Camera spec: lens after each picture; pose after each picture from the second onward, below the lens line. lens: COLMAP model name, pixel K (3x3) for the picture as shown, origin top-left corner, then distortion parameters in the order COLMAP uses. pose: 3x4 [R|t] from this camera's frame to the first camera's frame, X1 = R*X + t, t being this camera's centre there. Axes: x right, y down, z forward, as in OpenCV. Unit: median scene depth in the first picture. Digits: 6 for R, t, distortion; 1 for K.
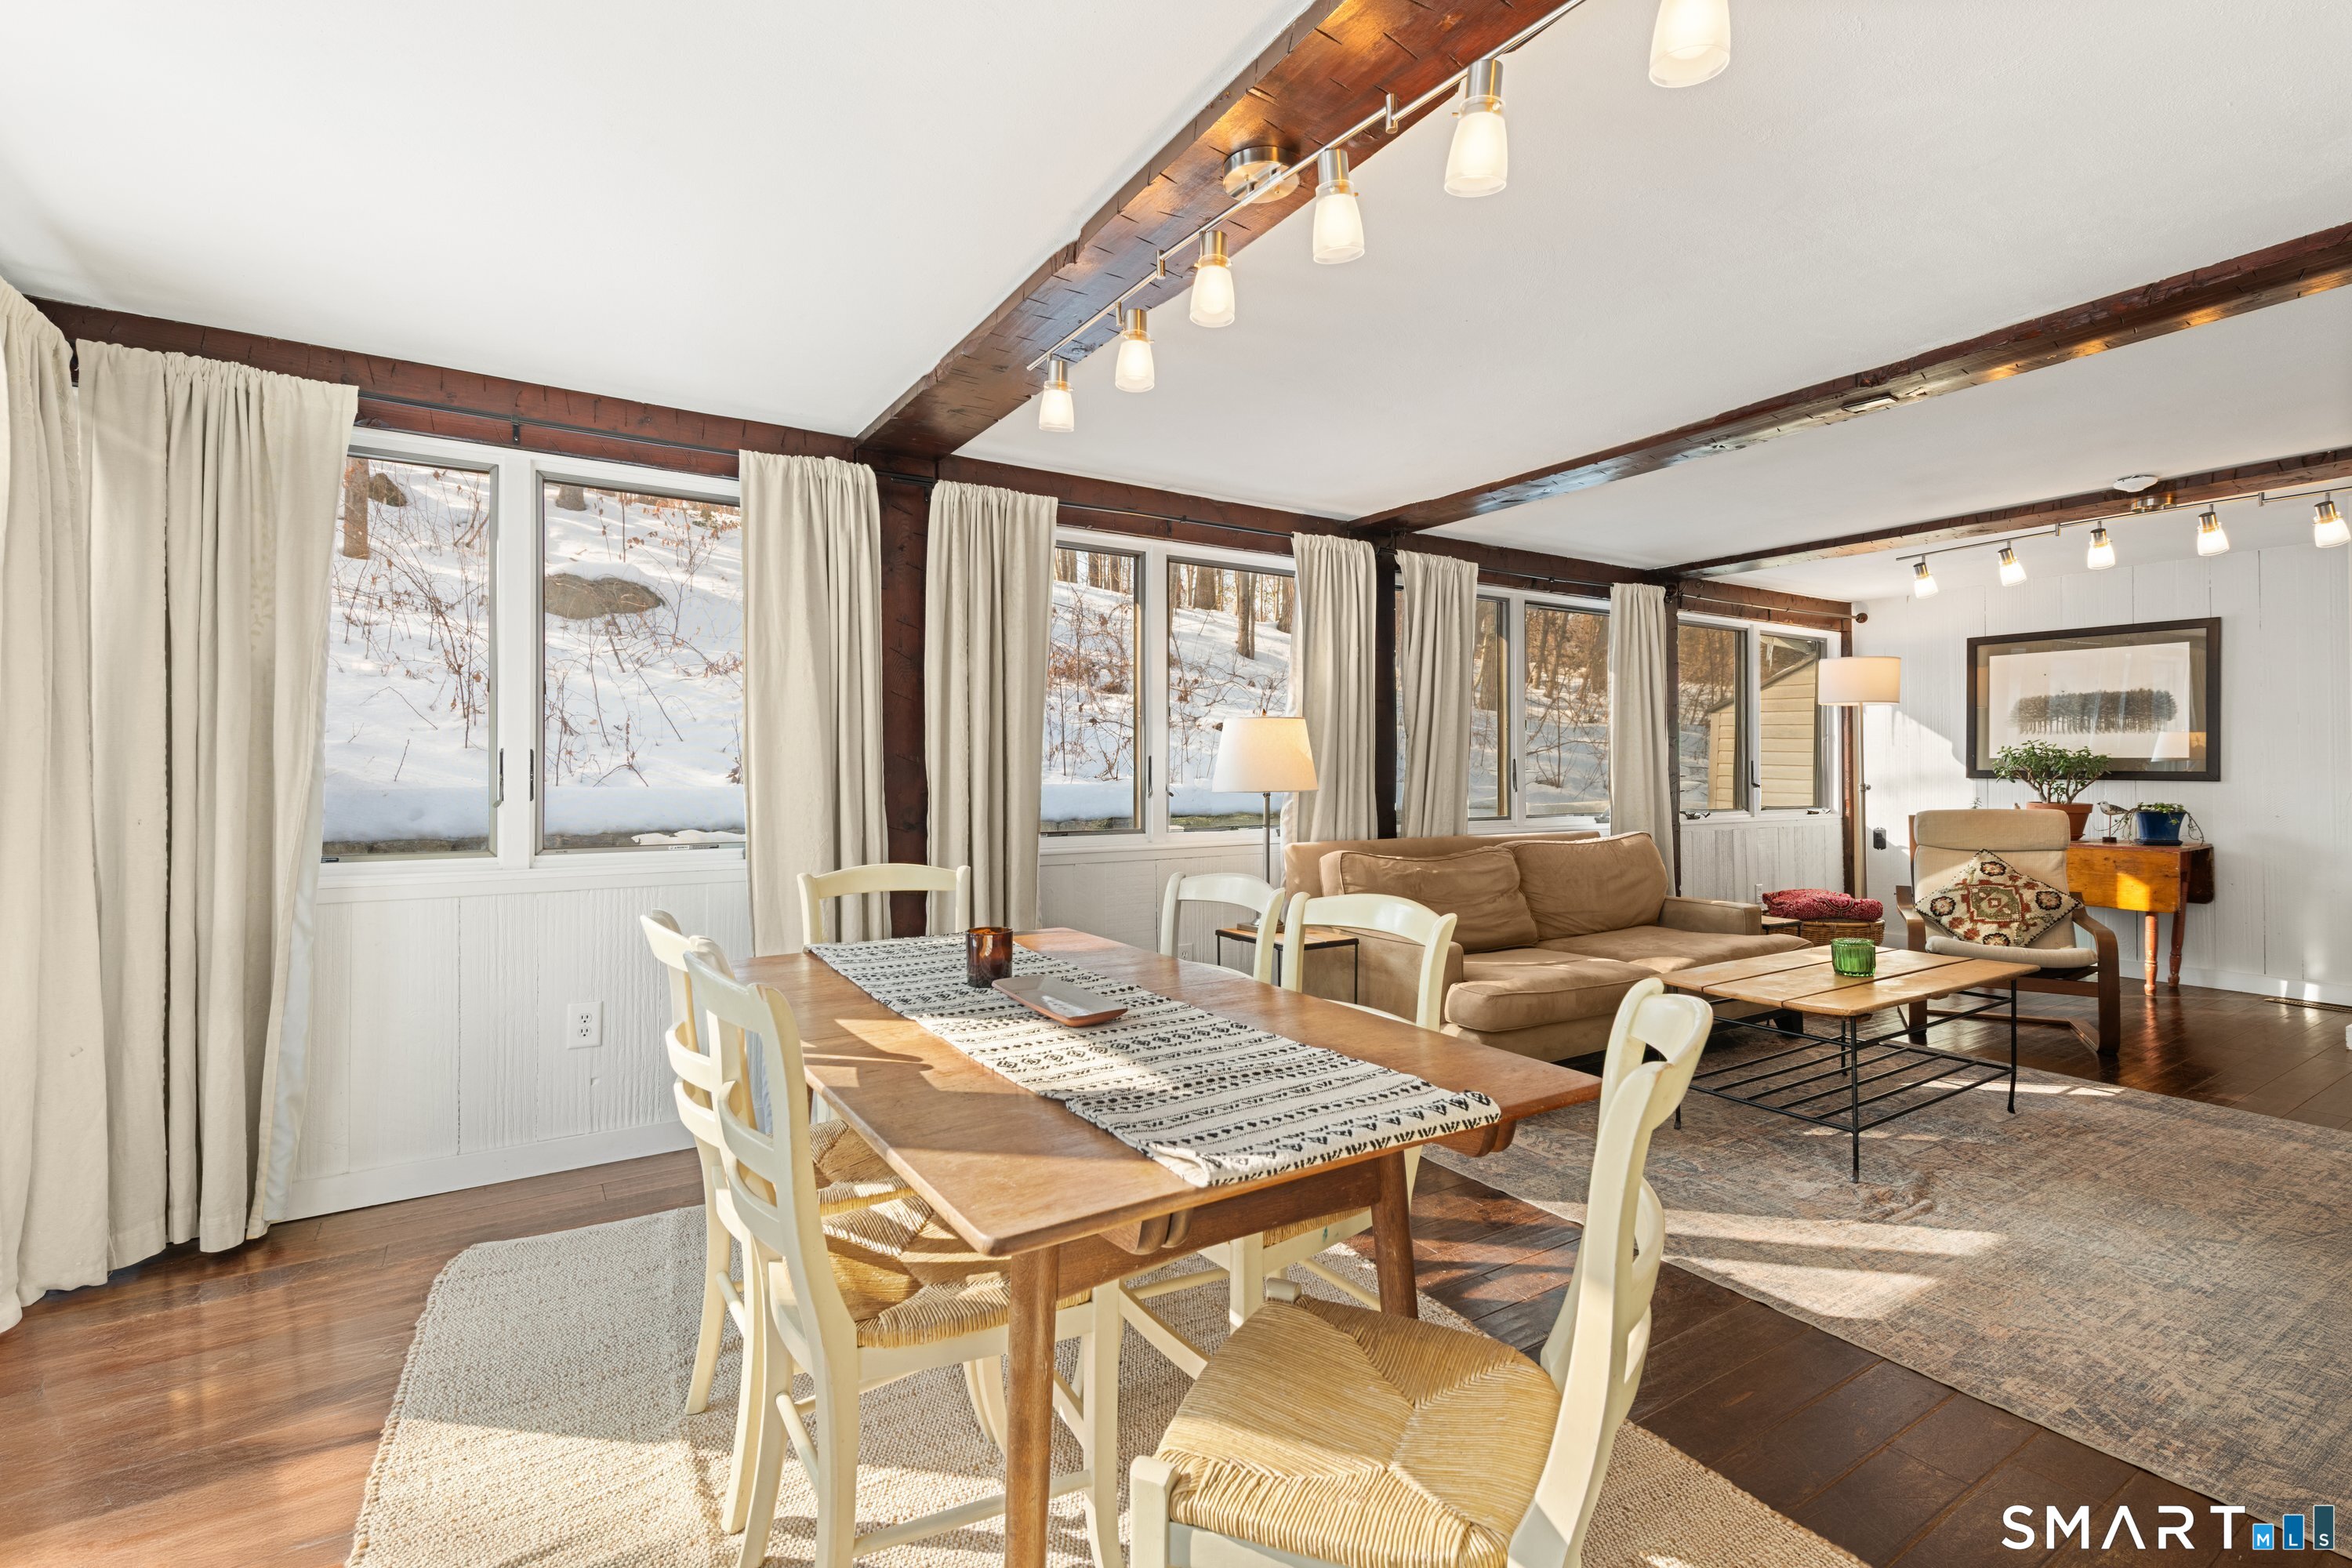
lens RADIAL K [[1055.9, 0, 1175.4], [0, 1055.9, 762.1], [0, 0, 1]] dist [0.003377, -0.000235]
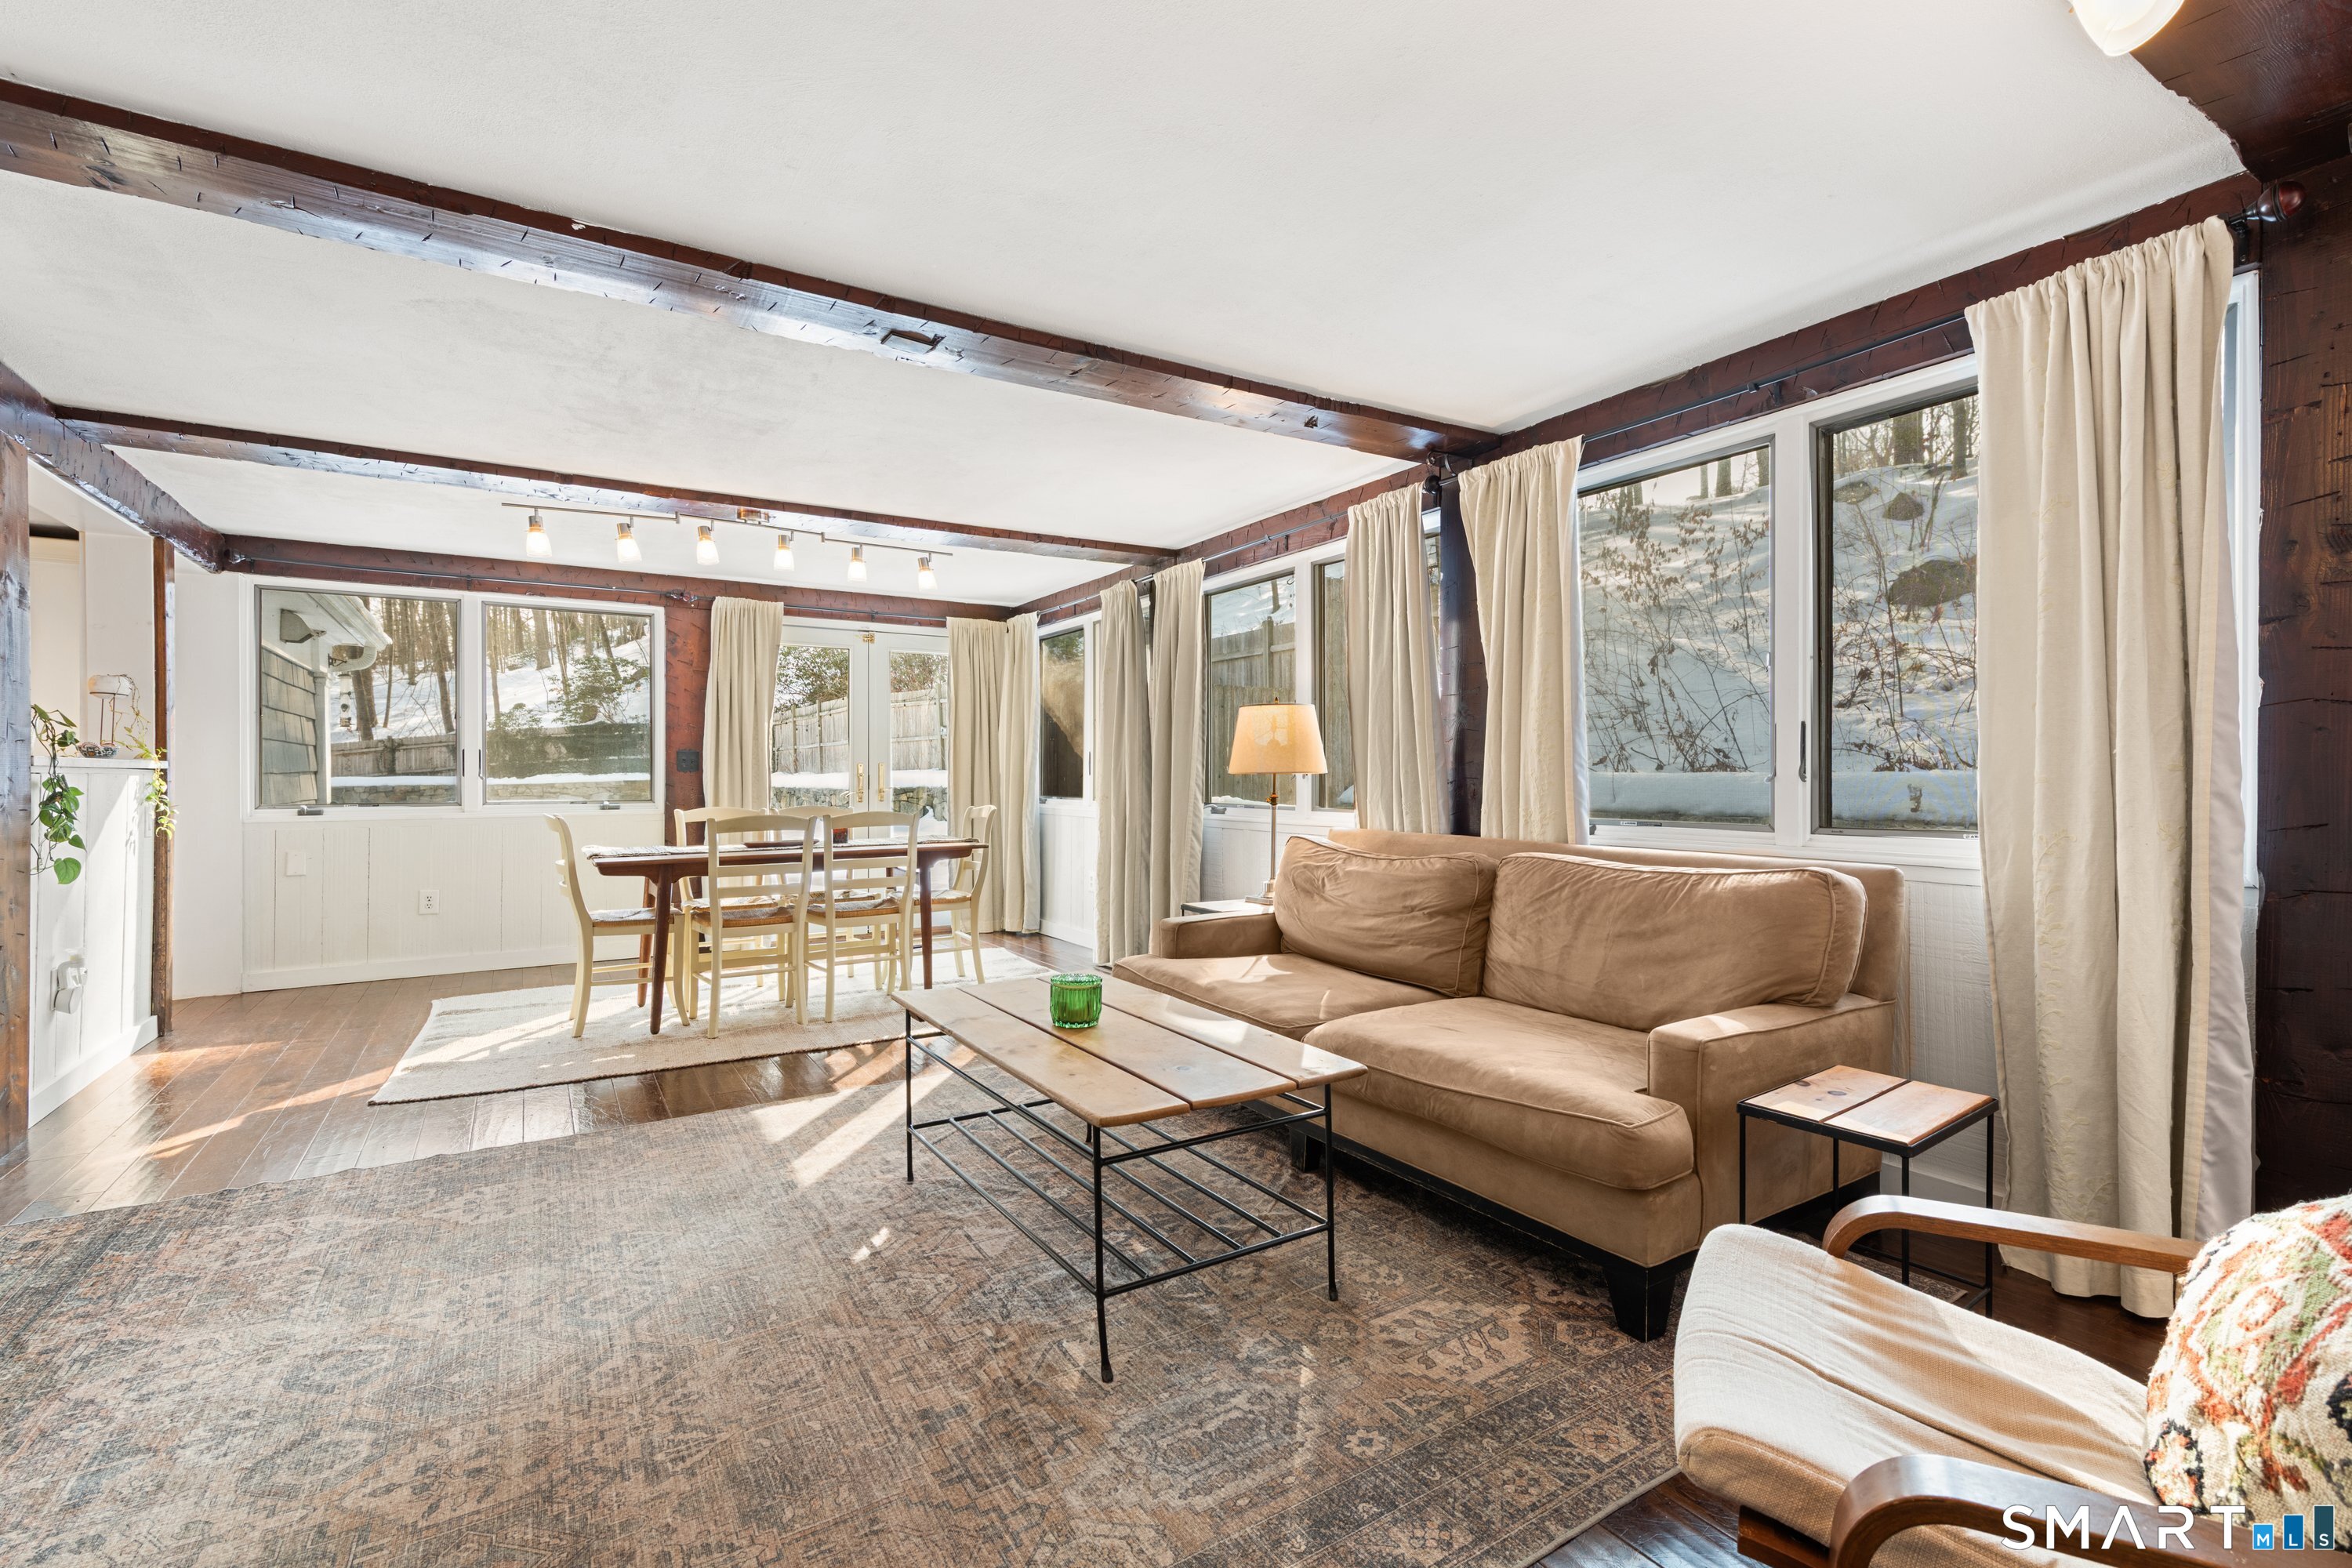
lens RADIAL K [[1042.1, 0, 1192.5], [0, 1042.1, 767.2], [0, 0, 1]] dist [0.023943, 0.000024]
pose [[0.006037, 0.001736, -0.999980, 0.978303], [0.014589, 0.999892, 0.001824, 0.016332], [0.999875, -0.014599, 0.006011, 0.773739]]
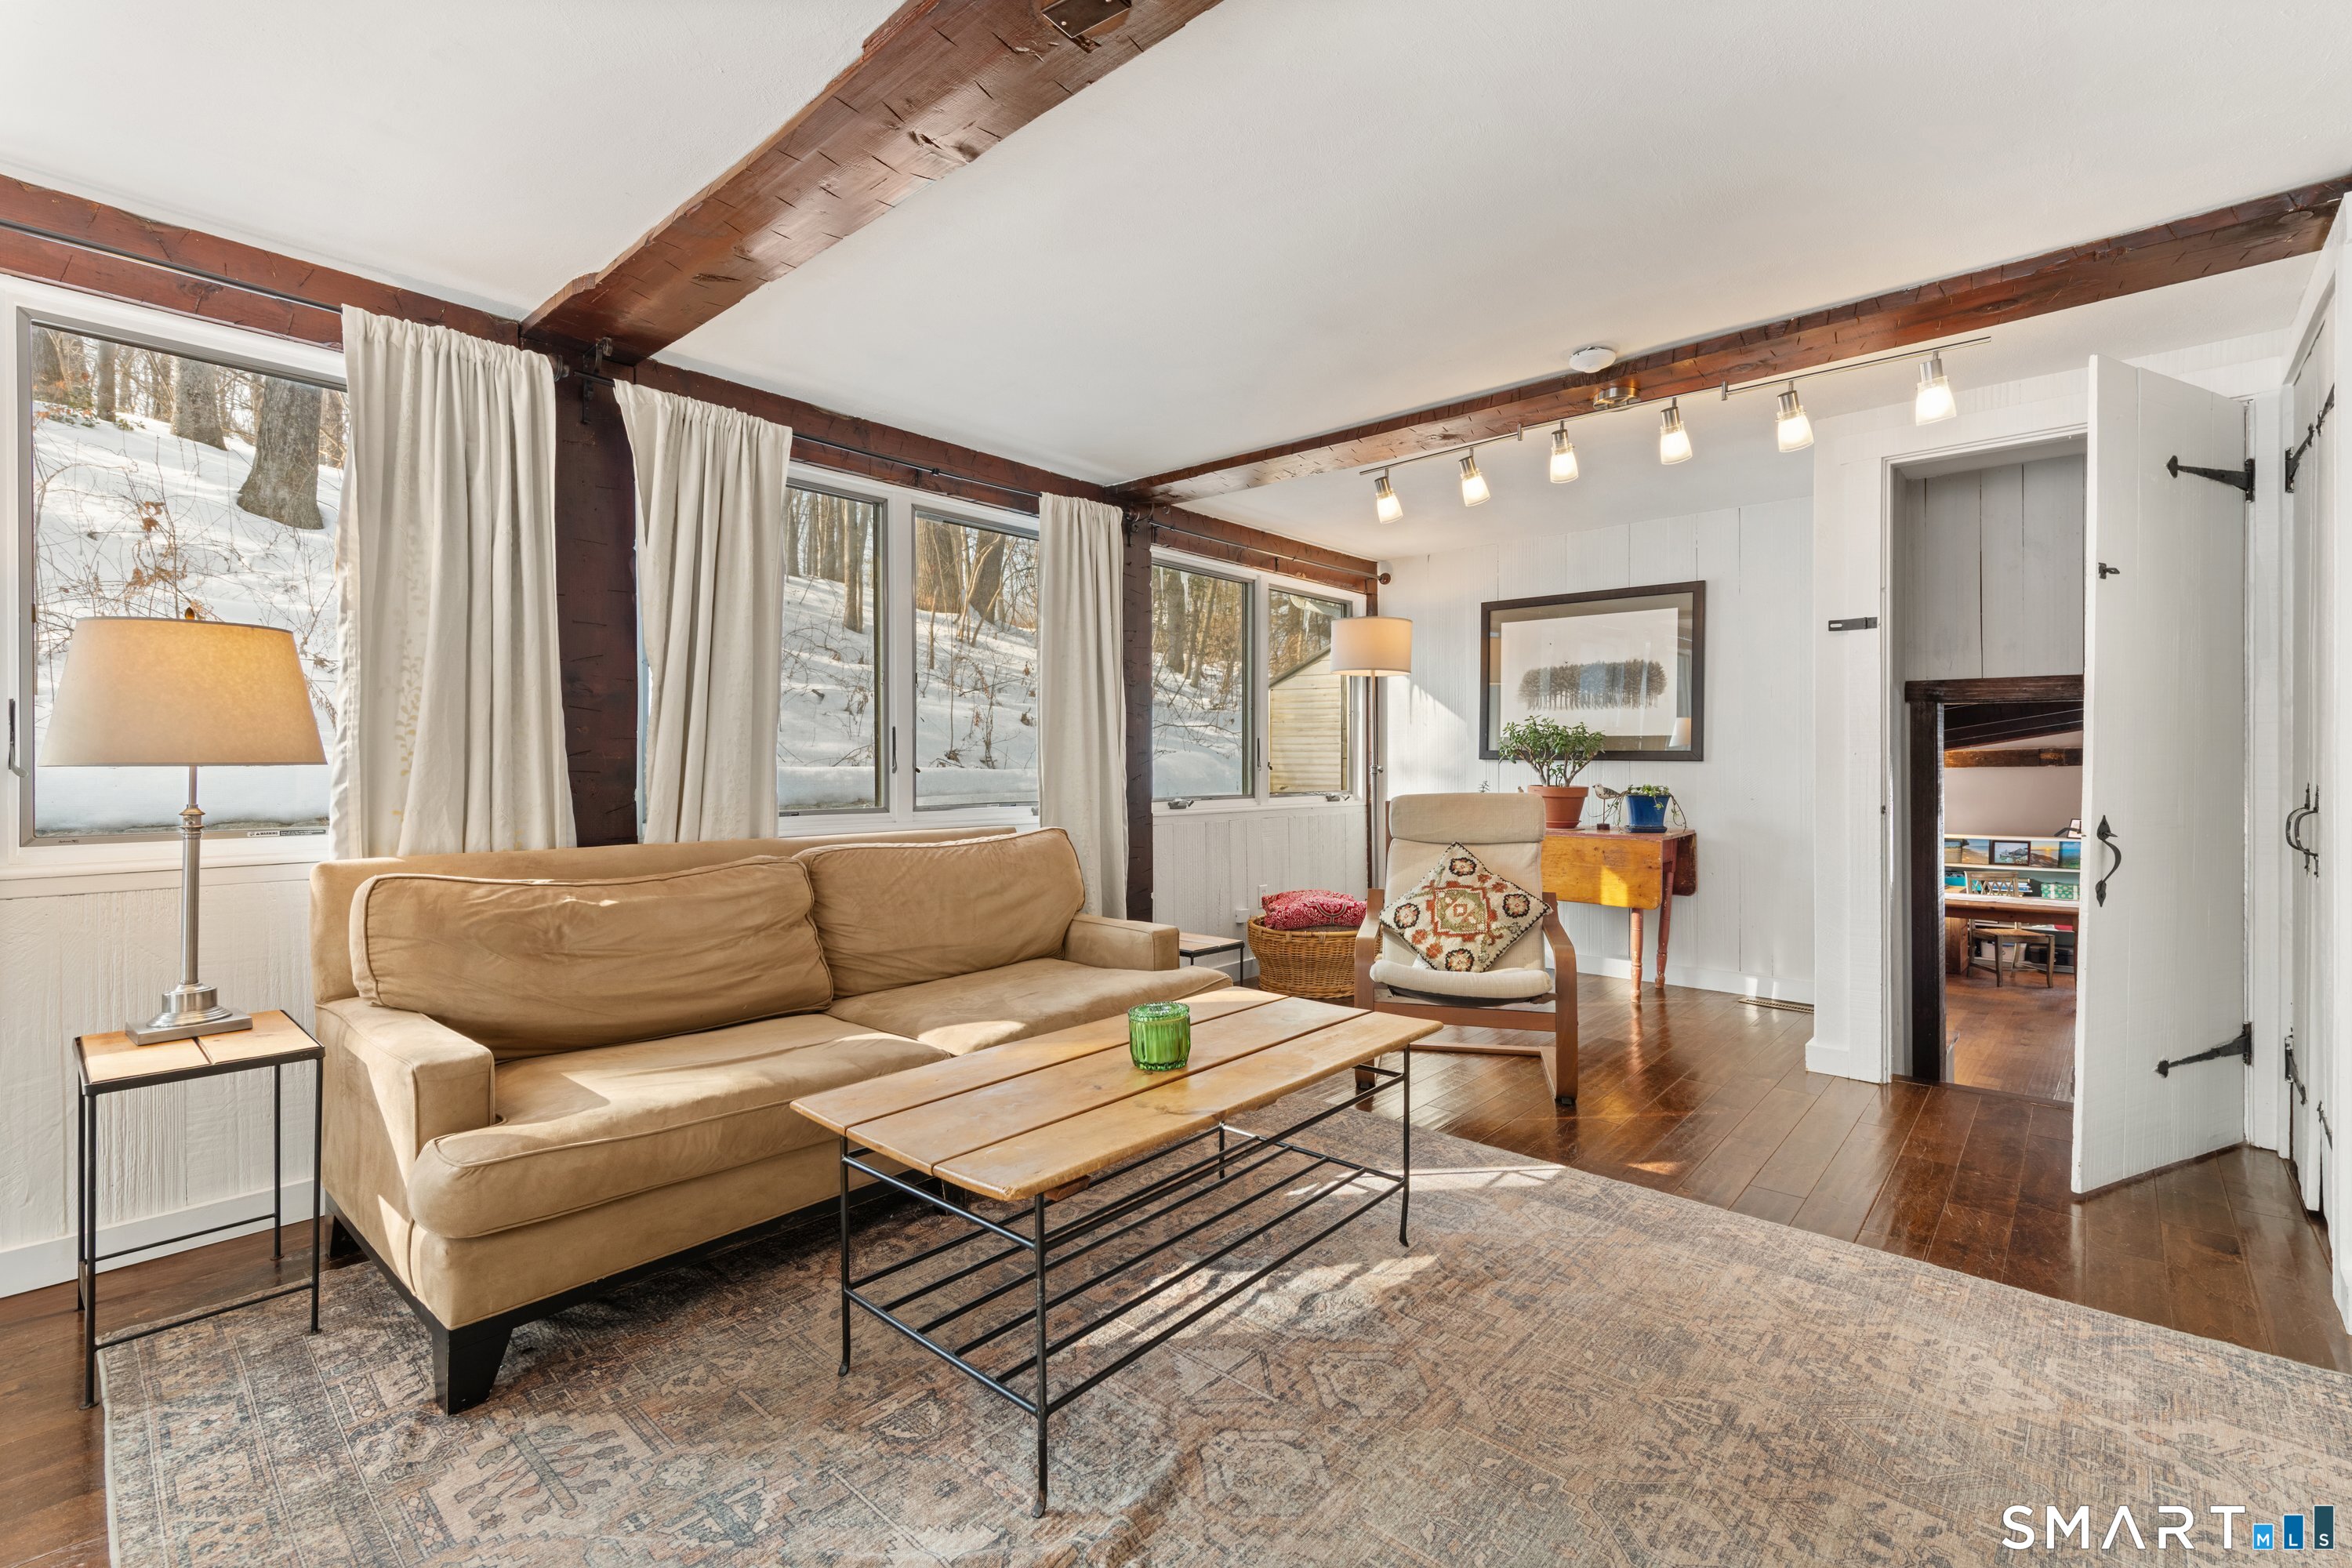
lens RADIAL K [[1042.1, 0, 1192.5], [0, 1042.1, 767.2], [0, 0, 1]] dist [0.023943, 0.000024]
pose [[0.956865, 0.000634, 0.290531, 0.347880], [-0.004417, 0.999914, 0.012364, 0.016139], [-0.290498, -0.013114, 0.956786, 0.303082]]
